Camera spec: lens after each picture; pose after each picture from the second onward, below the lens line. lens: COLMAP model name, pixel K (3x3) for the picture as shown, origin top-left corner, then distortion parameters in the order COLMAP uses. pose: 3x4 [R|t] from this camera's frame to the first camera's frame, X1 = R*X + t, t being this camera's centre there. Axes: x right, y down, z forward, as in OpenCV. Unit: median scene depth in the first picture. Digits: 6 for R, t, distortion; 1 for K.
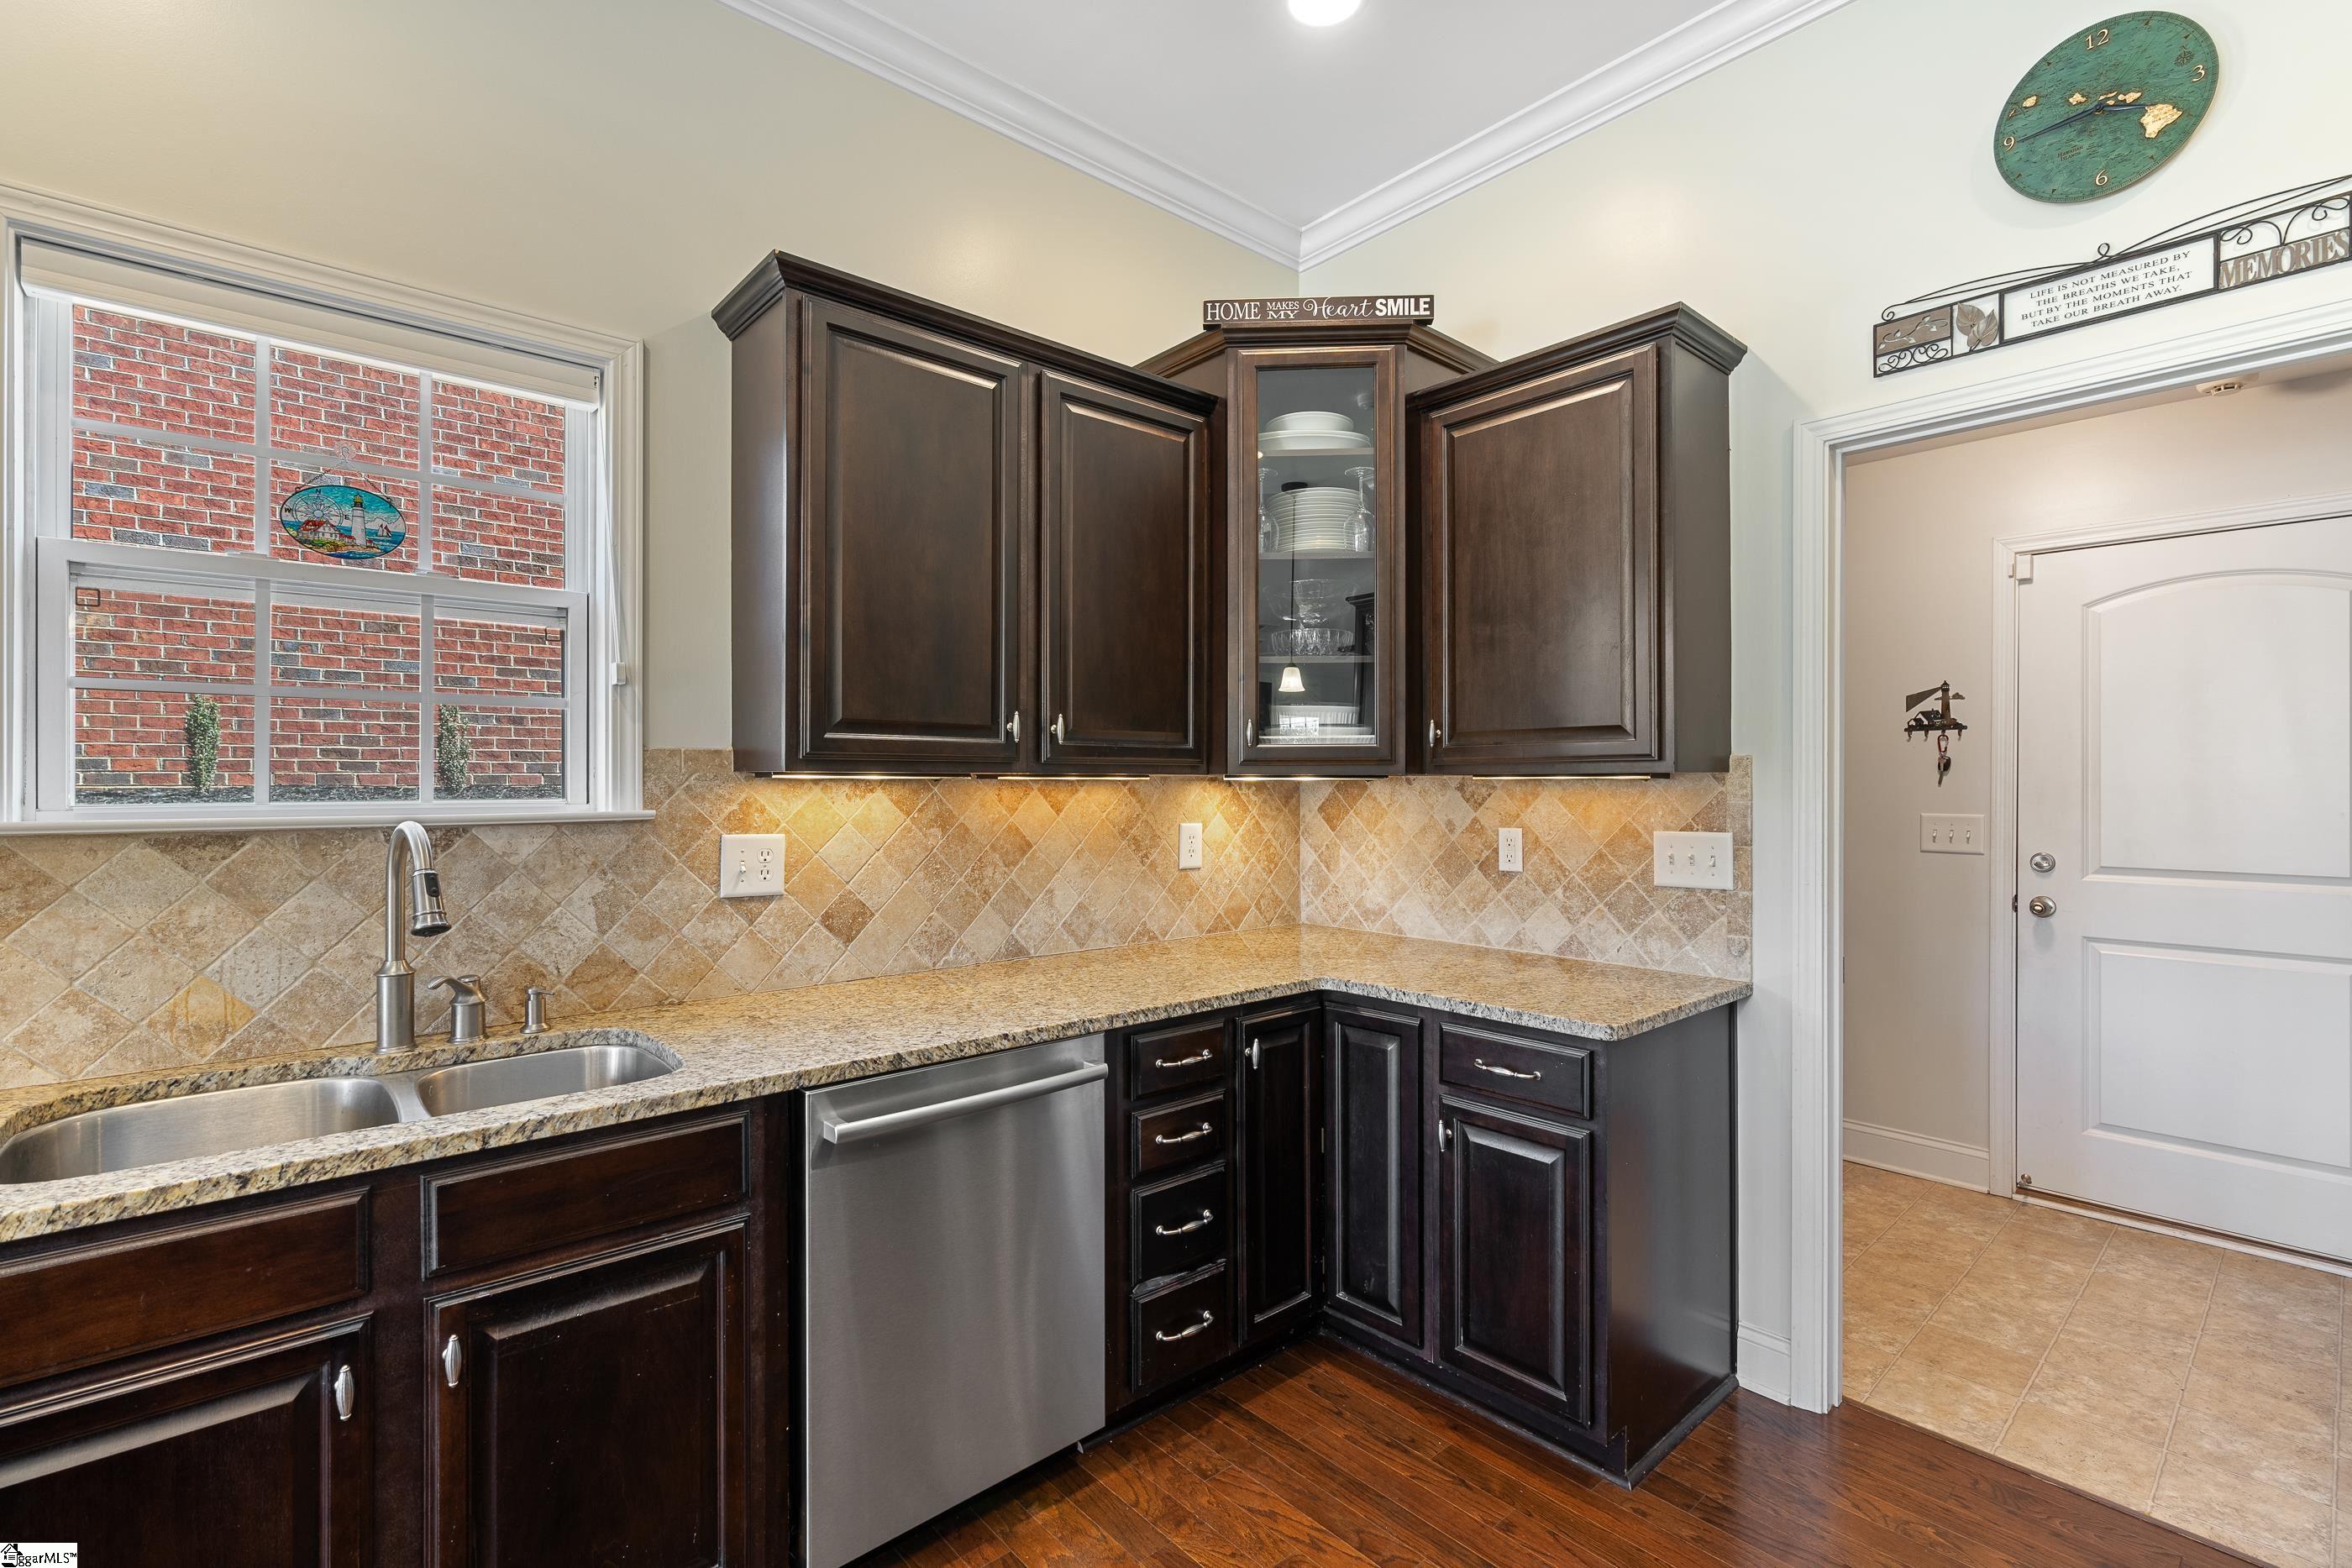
lens RADIAL K [[1058.8, 0, 1164.3], [0, 1058.8, 782.0], [0, 0, 1]] dist [-0.002226, 0.000392]
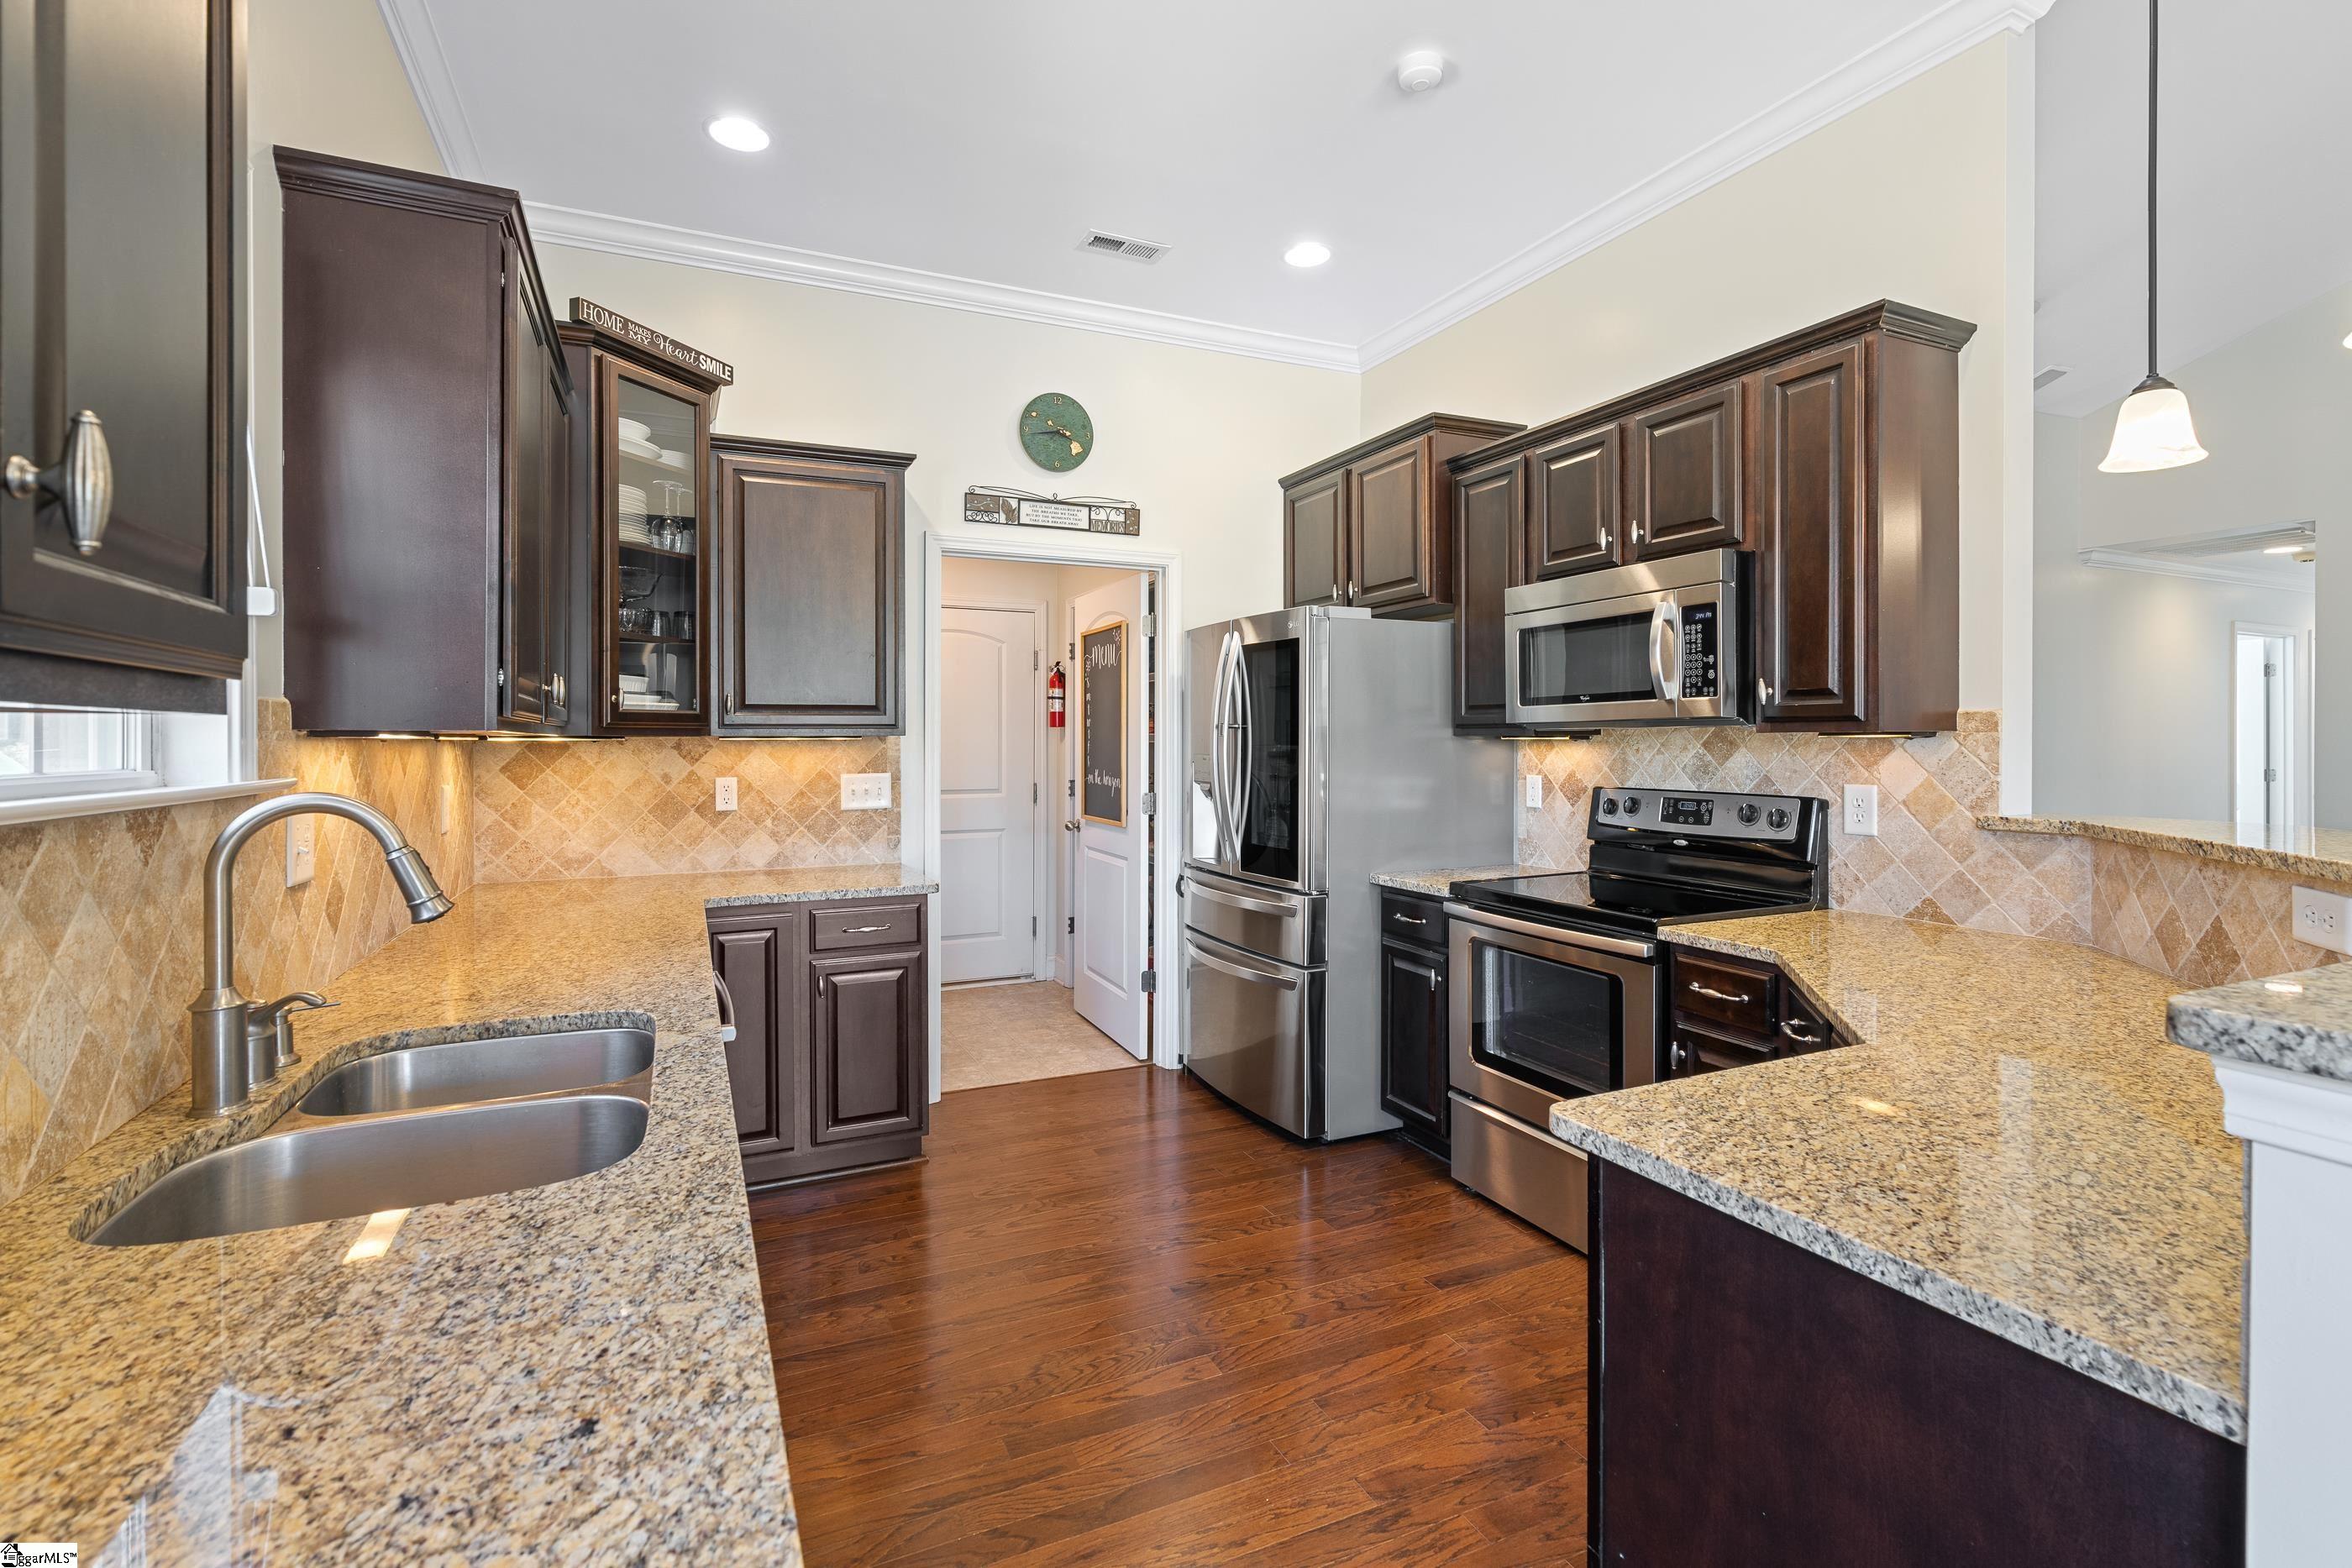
lens RADIAL K [[1087.5, 0, 1177.5], [0, 1087.5, 746.8], [0, 0, 1]] dist [-0.001915, -0.000018]
pose [[0.269372, -0.004870, 0.963024, -0.867742], [0.003081, 0.999986, 0.004195, 0.002141], [-0.963031, 0.001838, 0.269383, 0.113809]]
